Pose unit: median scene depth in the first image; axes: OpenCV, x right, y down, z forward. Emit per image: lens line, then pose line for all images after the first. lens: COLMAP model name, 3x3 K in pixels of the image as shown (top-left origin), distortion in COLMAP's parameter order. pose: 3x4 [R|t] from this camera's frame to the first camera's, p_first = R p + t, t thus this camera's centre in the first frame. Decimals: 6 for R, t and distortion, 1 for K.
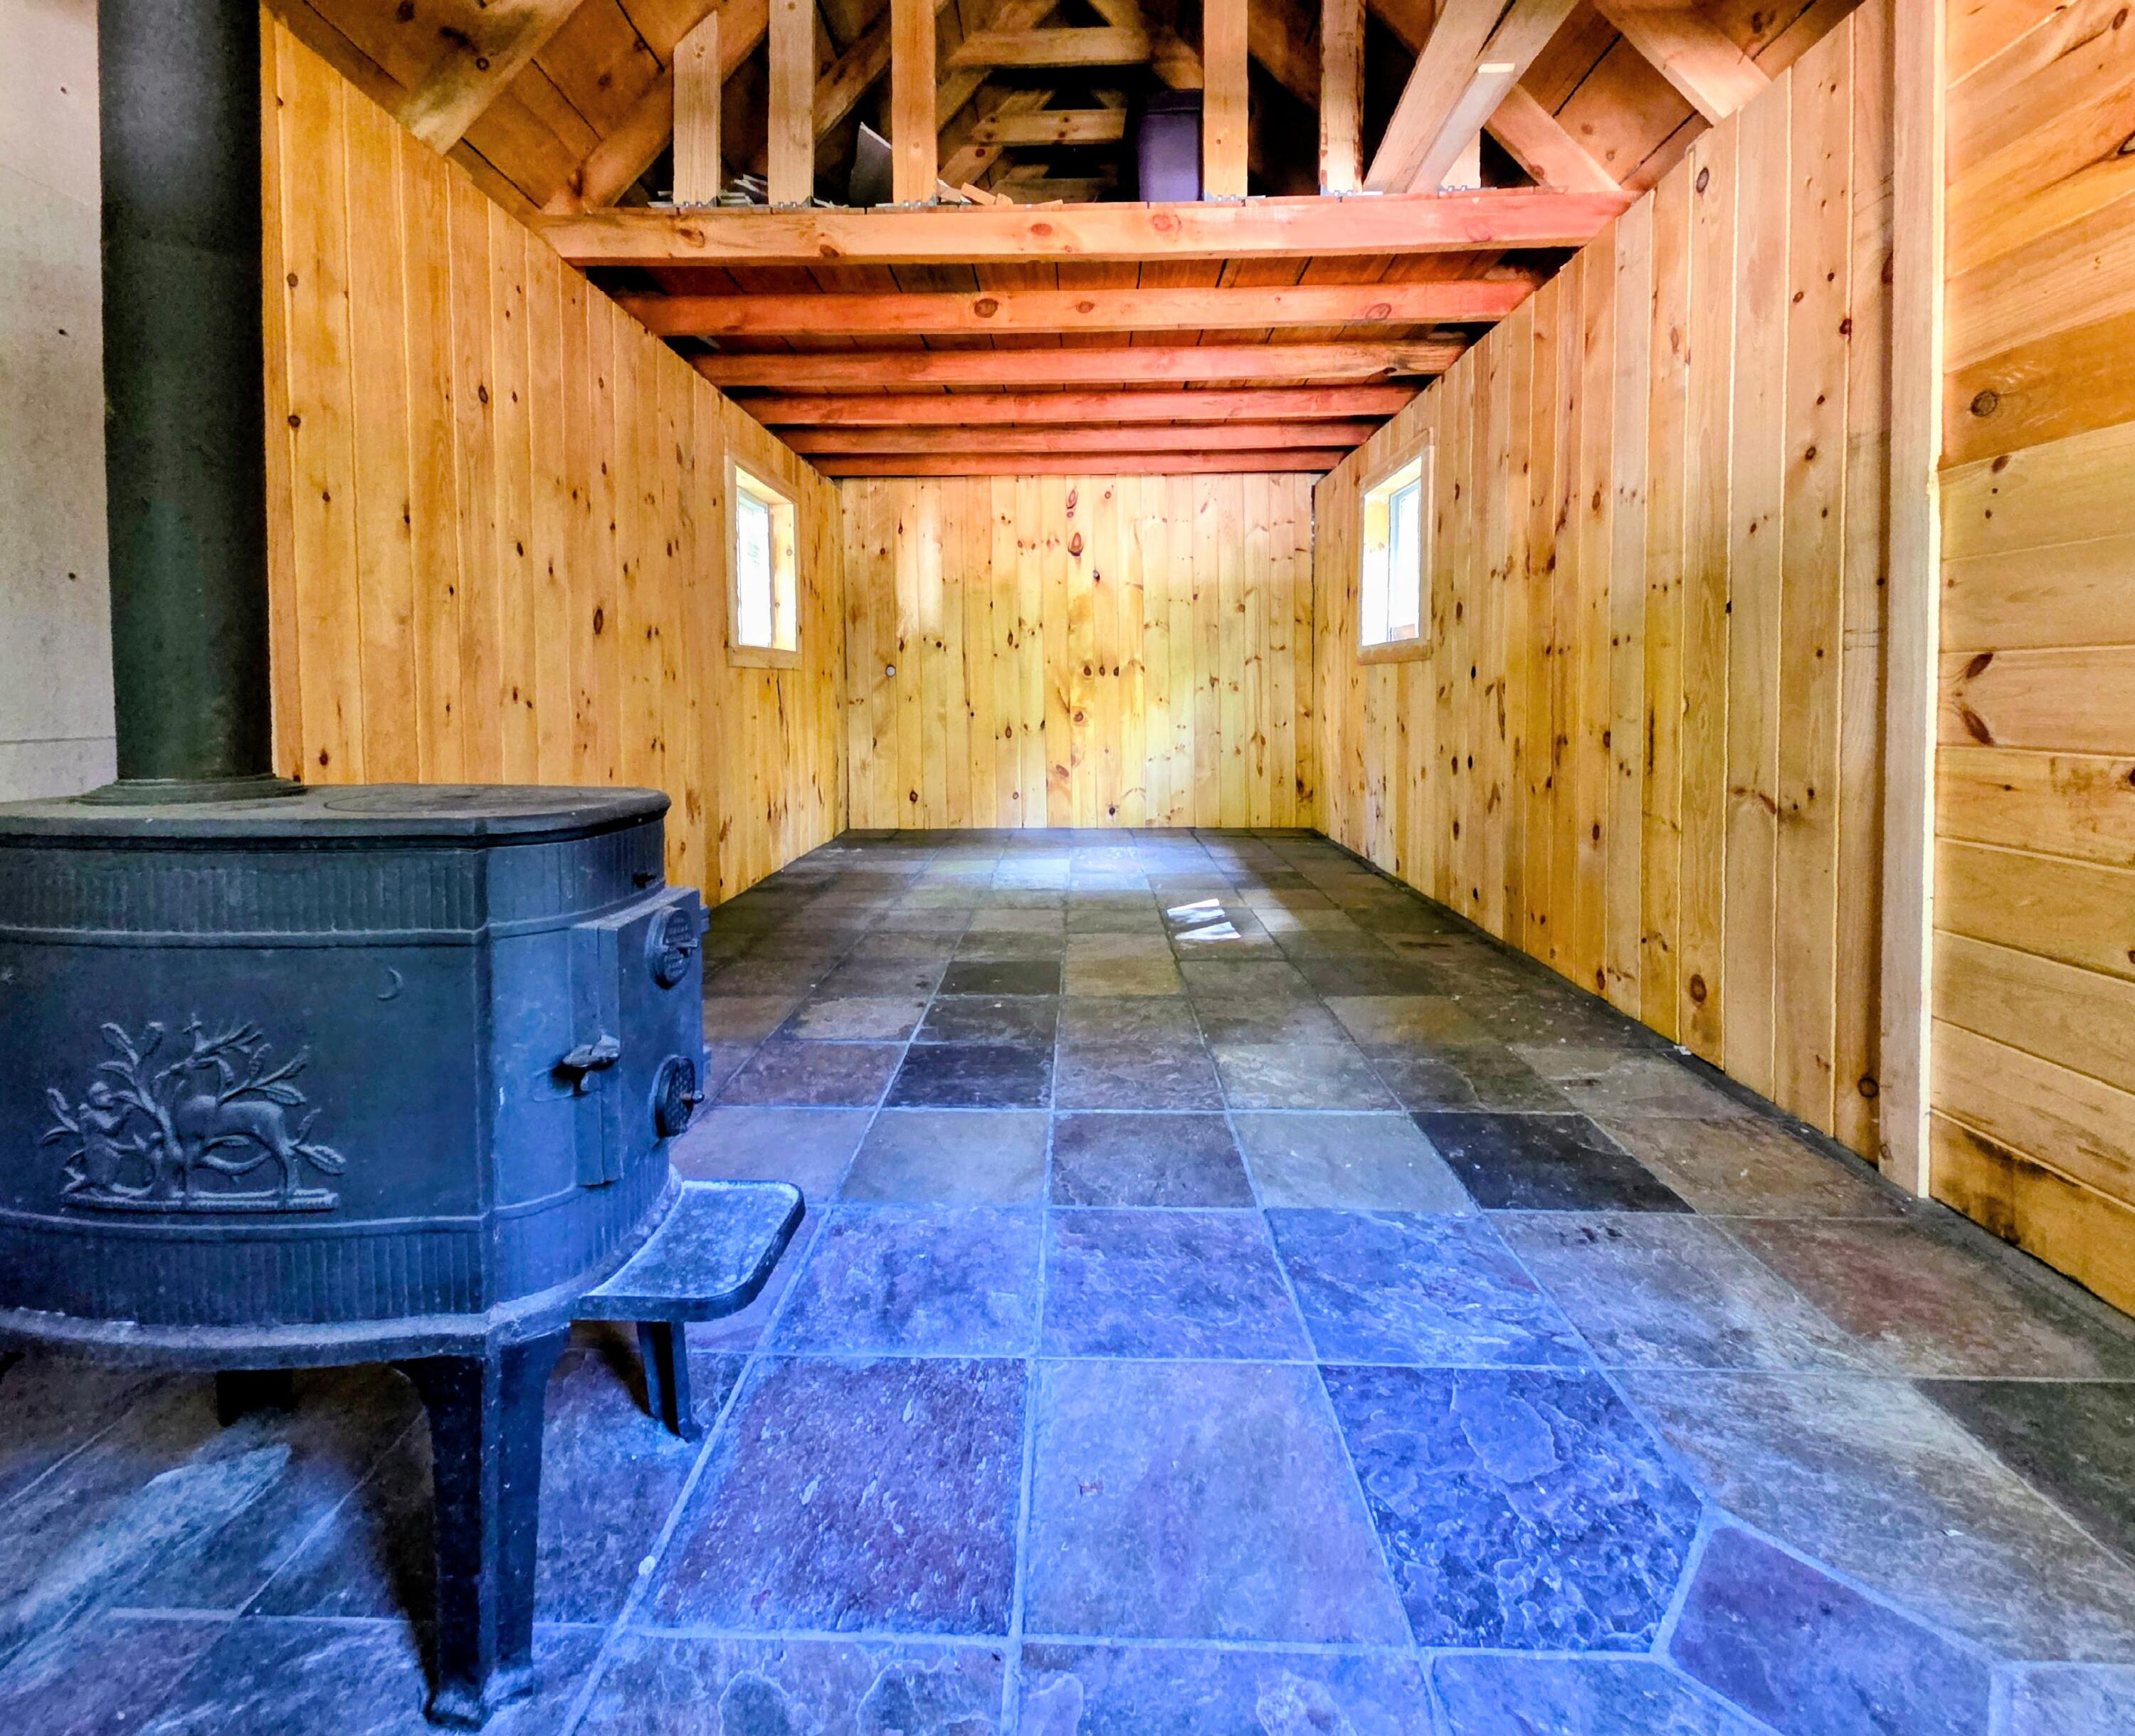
lens RADIAL K [[936.0, 0, 1056.4], [0, 936.0, 720.6], [0, 0, 1]] dist [0.009092, -0.000162]
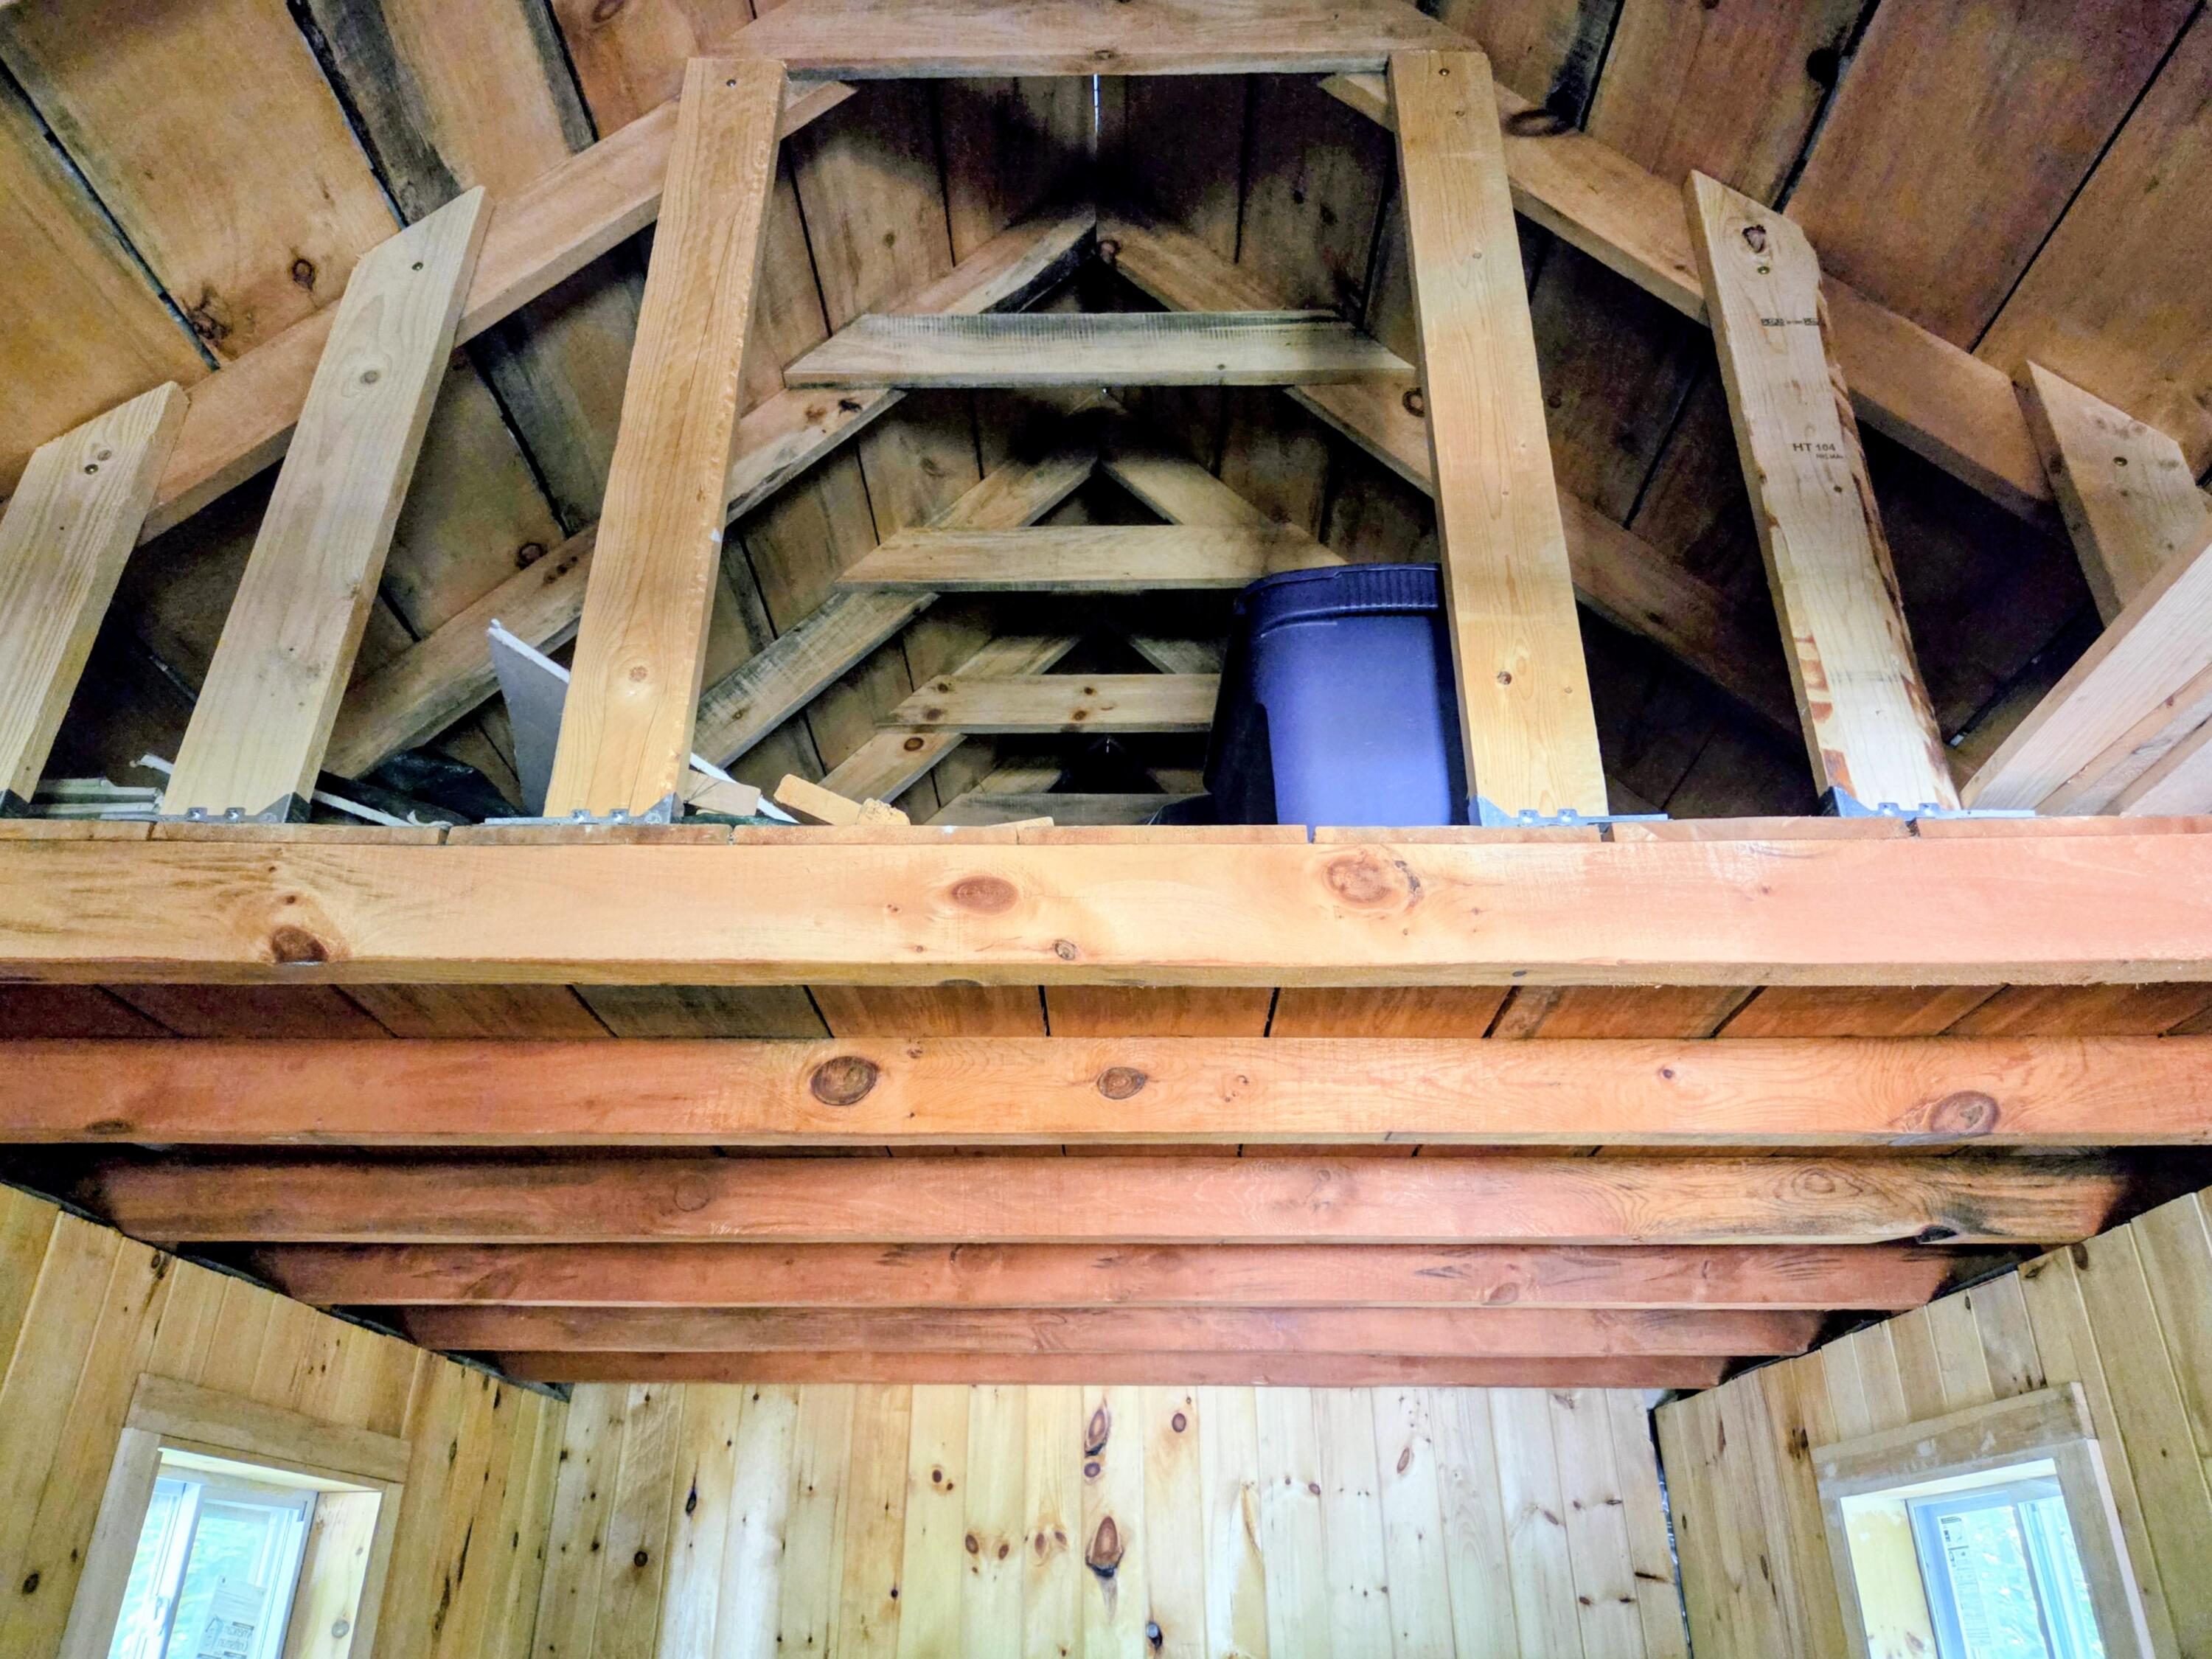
lens RADIAL K [[1525.9, 0, 1097.6], [0, 1525.9, 858.5], [0, 0, 1]] dist [0.090521, -0.072971]
pose [[0.999863, 0.015758, 0.005003, 0.014210], [-0.011516, 0.880917, -0.473131, -0.199697], [-0.011862, 0.473009, 0.880978, 0.370824]]
